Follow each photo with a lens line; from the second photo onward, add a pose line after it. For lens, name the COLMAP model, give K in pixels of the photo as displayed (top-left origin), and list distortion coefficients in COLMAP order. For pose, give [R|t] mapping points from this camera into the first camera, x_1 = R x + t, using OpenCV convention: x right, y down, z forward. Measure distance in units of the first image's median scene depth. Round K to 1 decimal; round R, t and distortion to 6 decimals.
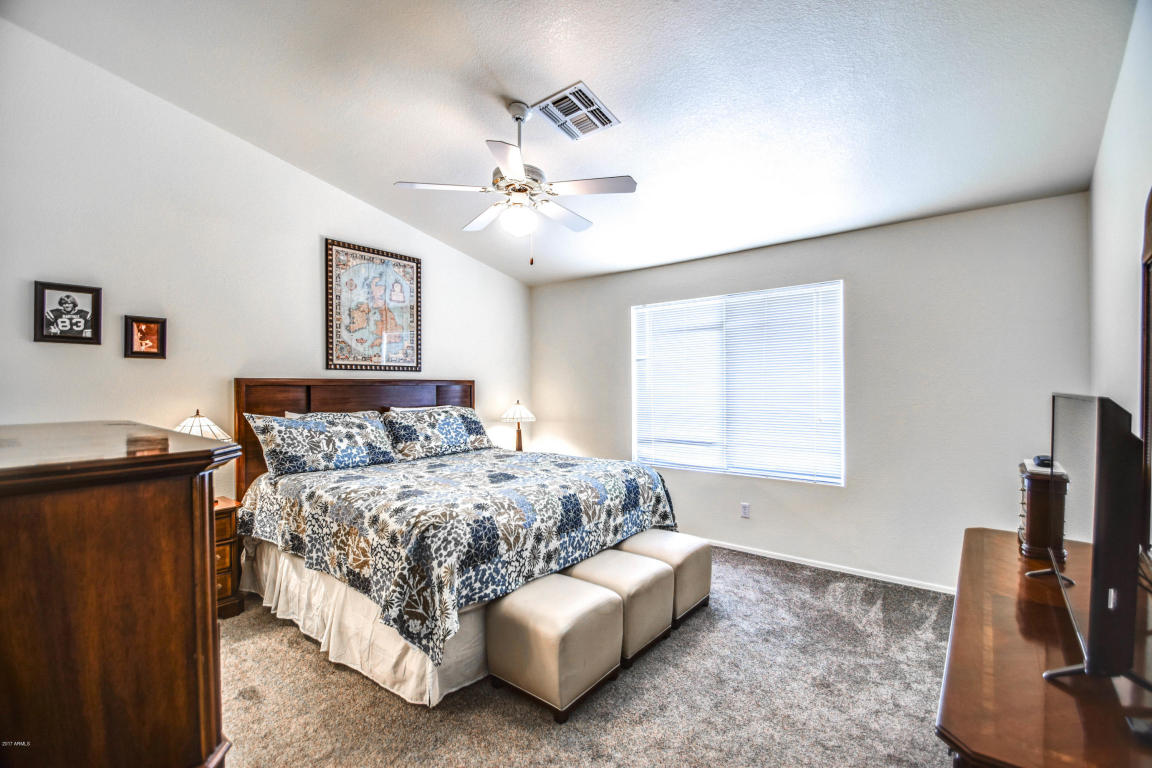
lens RADIAL K [[523.3, 0, 572.5], [0, 523.3, 391.1], [0, 0, 1]] dist [0.006688, -0.012350]
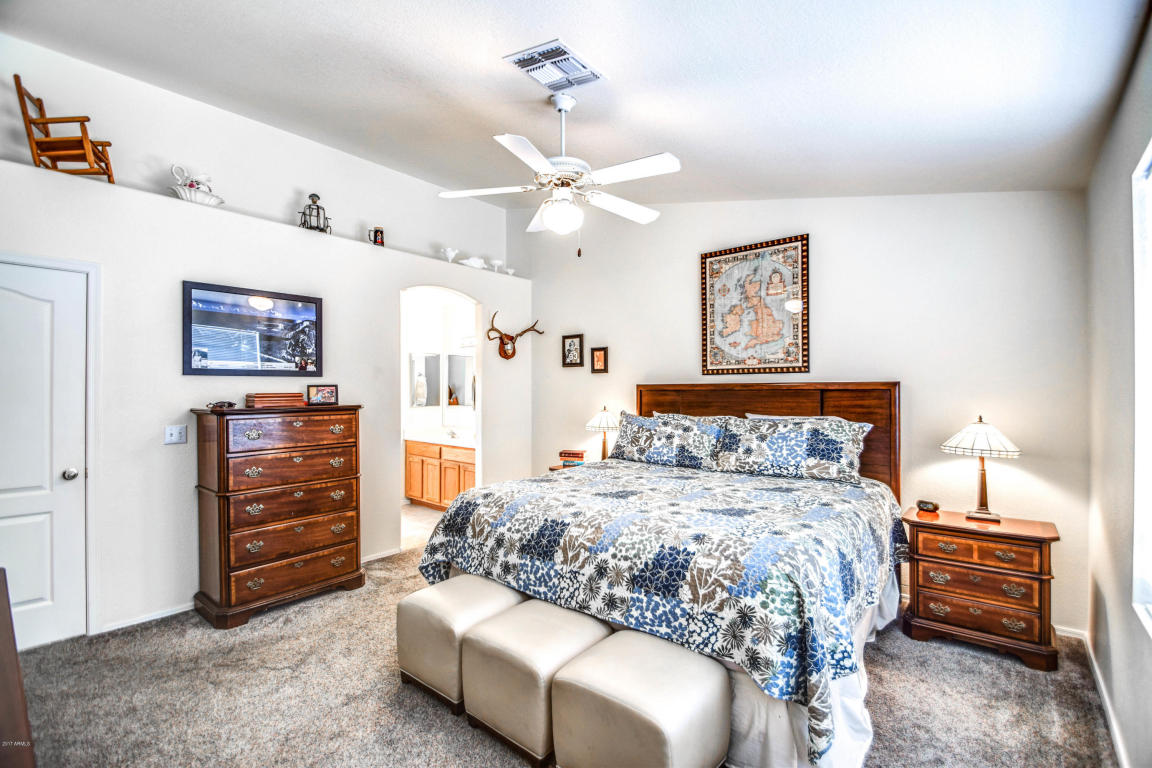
lens RADIAL K [[523.3, 0, 570.9], [0, 523.3, 381.1], [0, 0, 1]] dist [0.006688, -0.012350]
pose [[-0.052478, -0.014435, -0.998518, 0.703675], [-0.006859, 0.999877, -0.014094, -0.013021], [0.998599, 0.006109, -0.052570, 0.889367]]
